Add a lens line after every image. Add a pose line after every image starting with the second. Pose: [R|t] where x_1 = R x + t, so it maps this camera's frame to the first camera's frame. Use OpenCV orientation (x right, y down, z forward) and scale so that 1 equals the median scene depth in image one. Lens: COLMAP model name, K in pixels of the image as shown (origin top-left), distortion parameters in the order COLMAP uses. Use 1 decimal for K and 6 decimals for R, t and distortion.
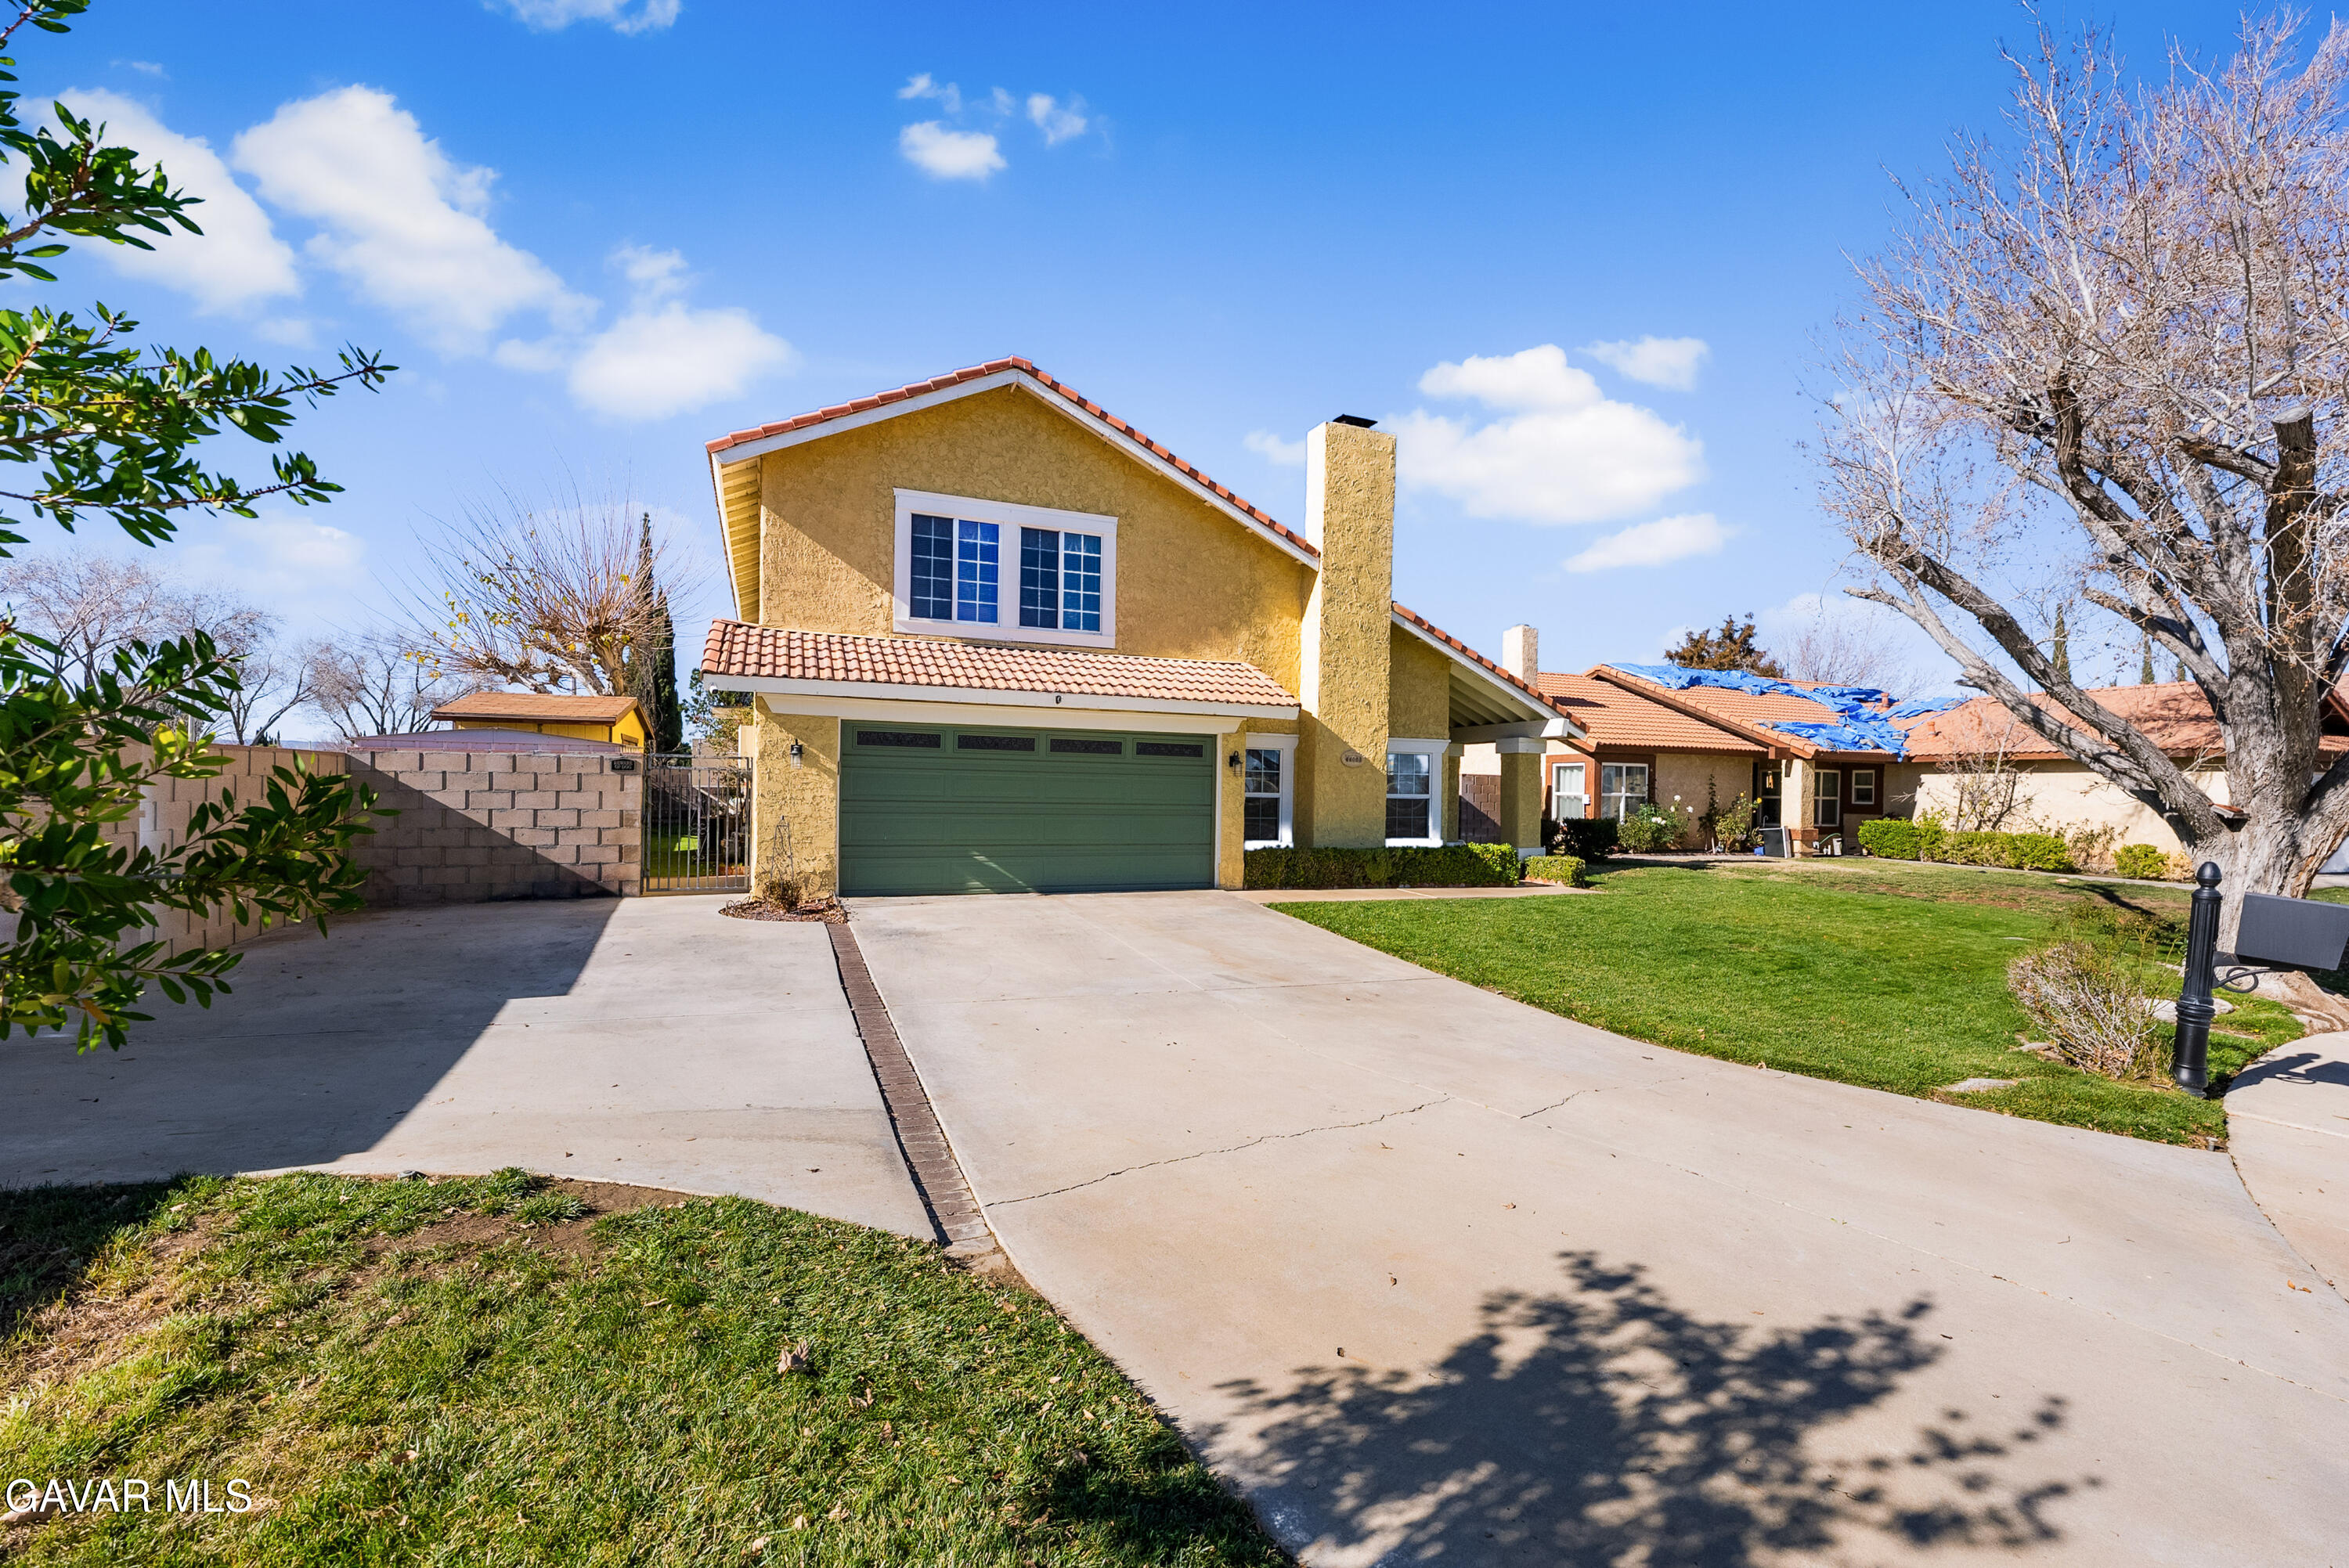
lens RADIAL K [[1021.6, 0, 1205.5], [0, 1021.6, 788.9], [0, 0, 1]] dist [0.002056, -0.000044]
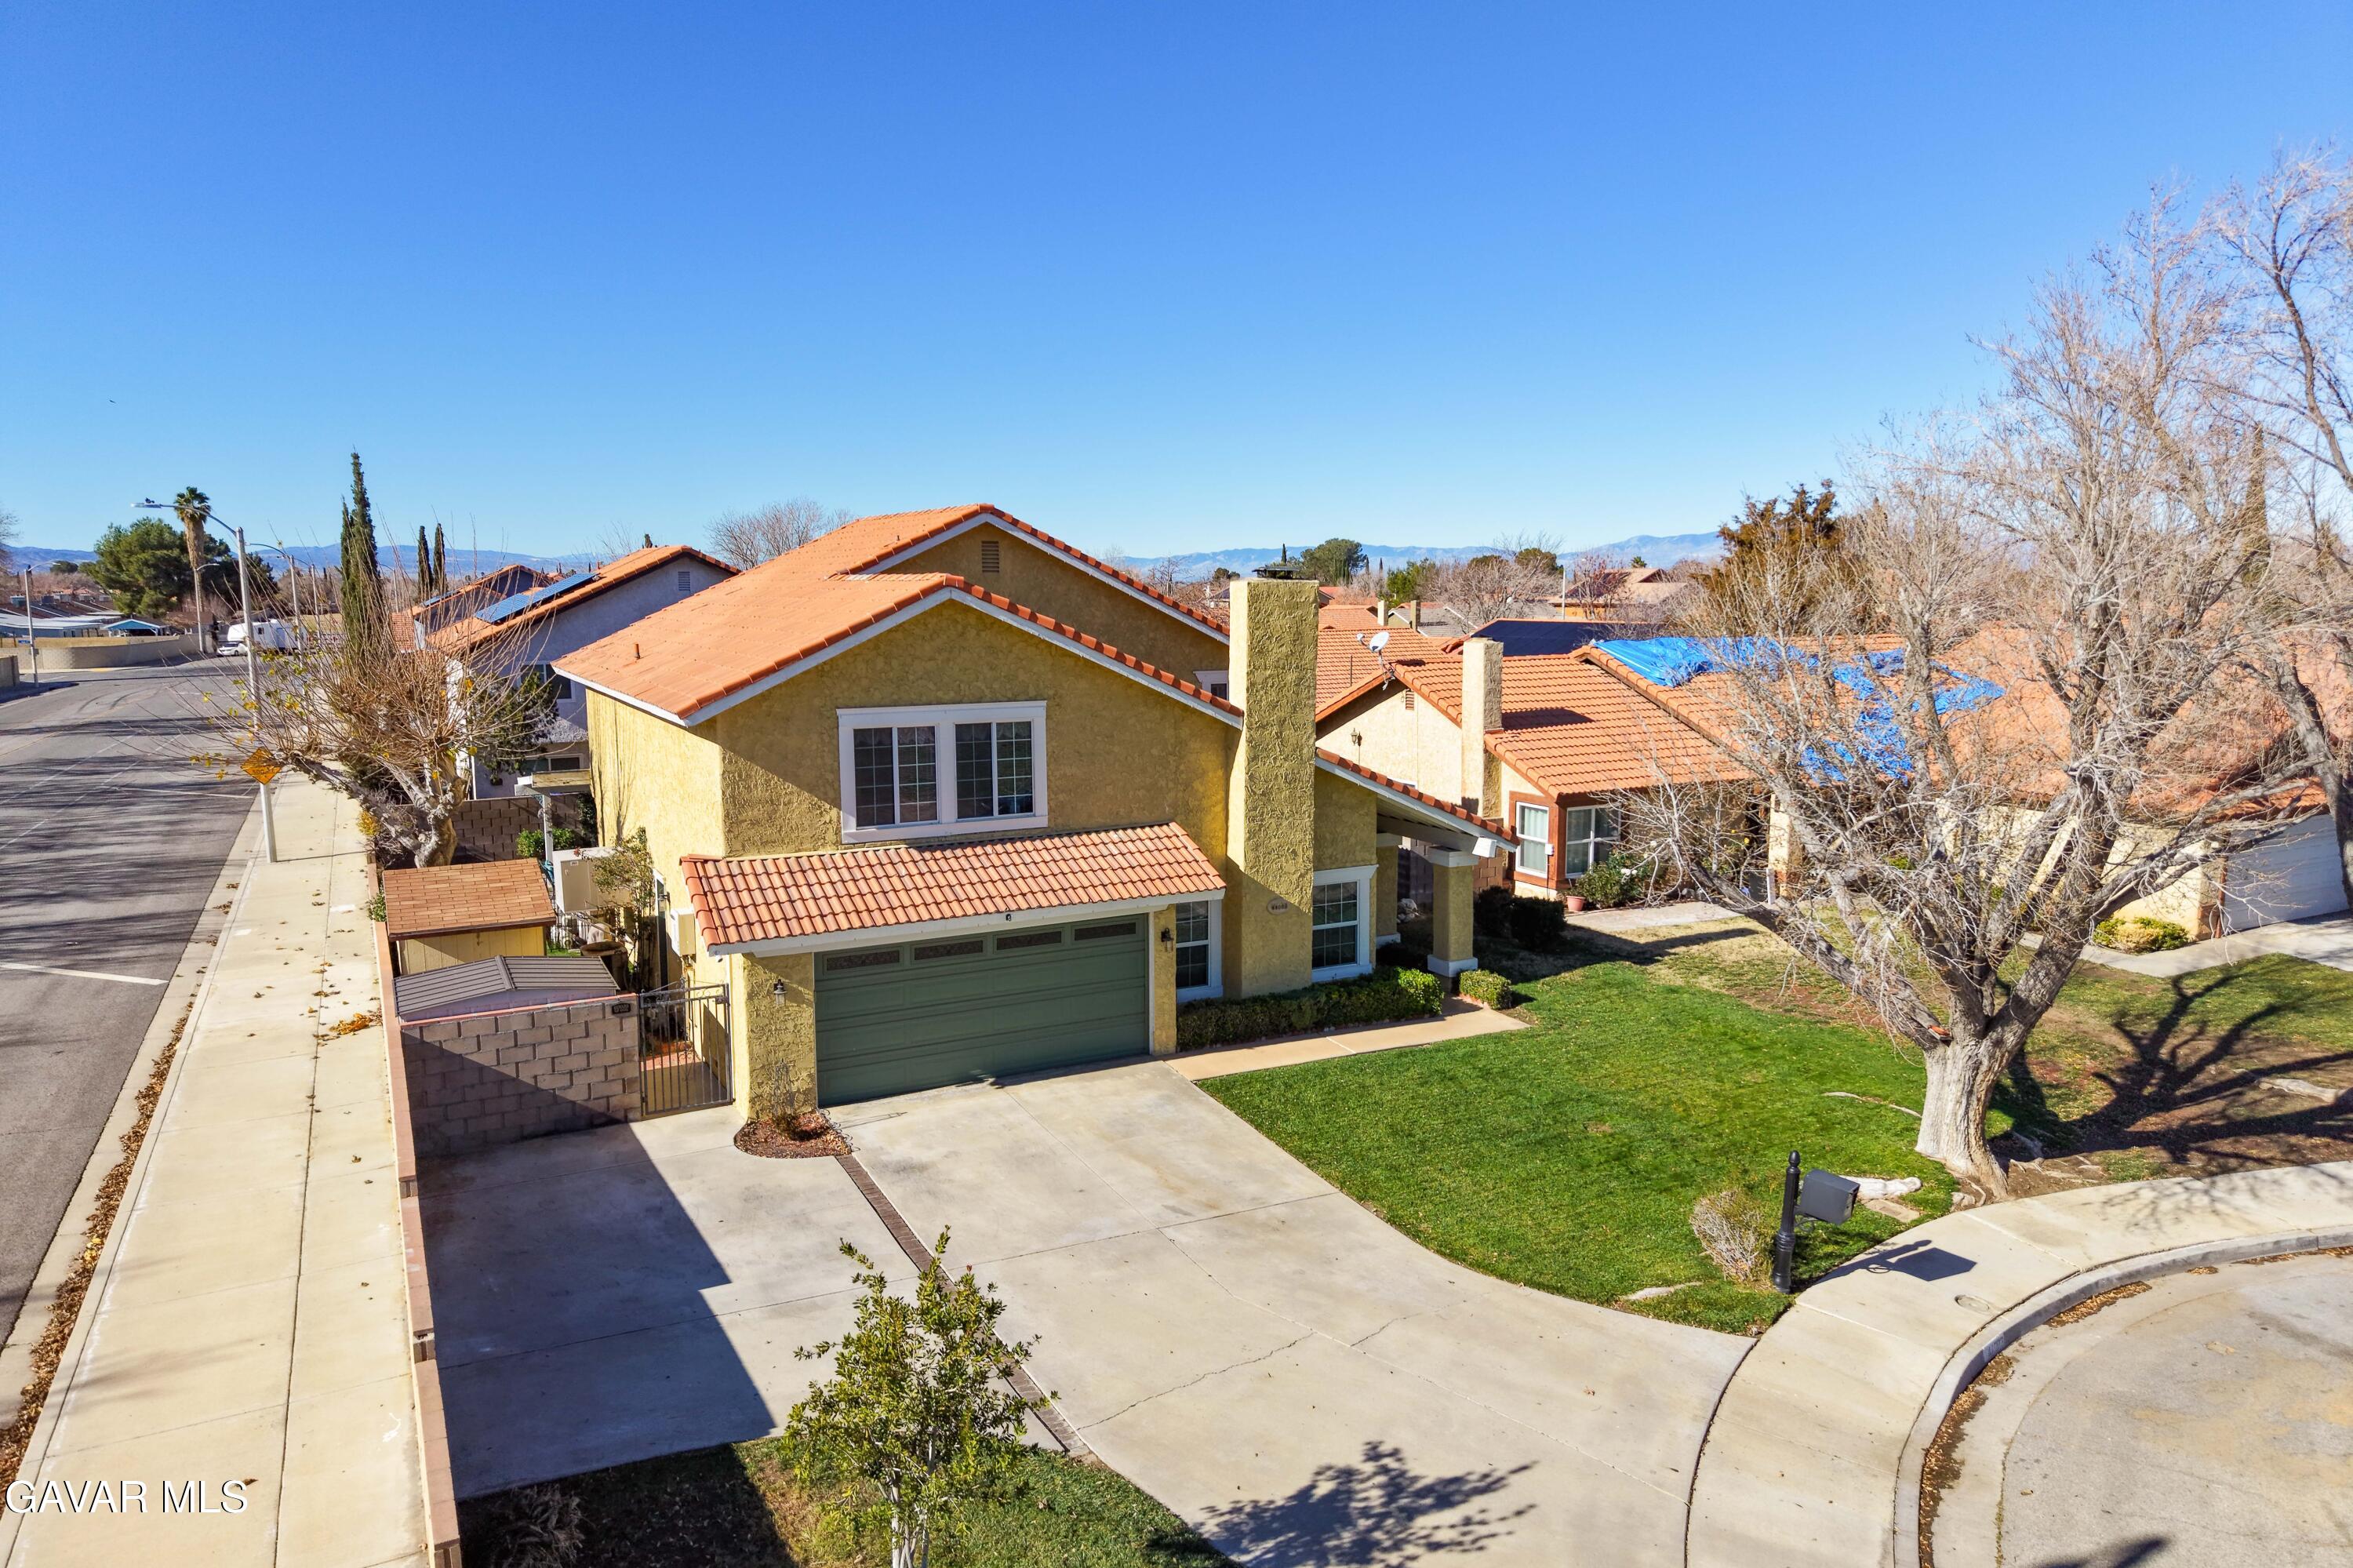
lens RADIAL K [[1625.8, 0, 1226.4], [0, 1625.8, 782.4], [0, 0, 1]] dist [0.135762, -0.336797]
pose [[0.996201, -0.028095, 0.082422, -0.044947], [0.017169, 0.991314, 0.130392, -0.413180], [-0.085369, -0.128482, 0.988031, -0.672655]]
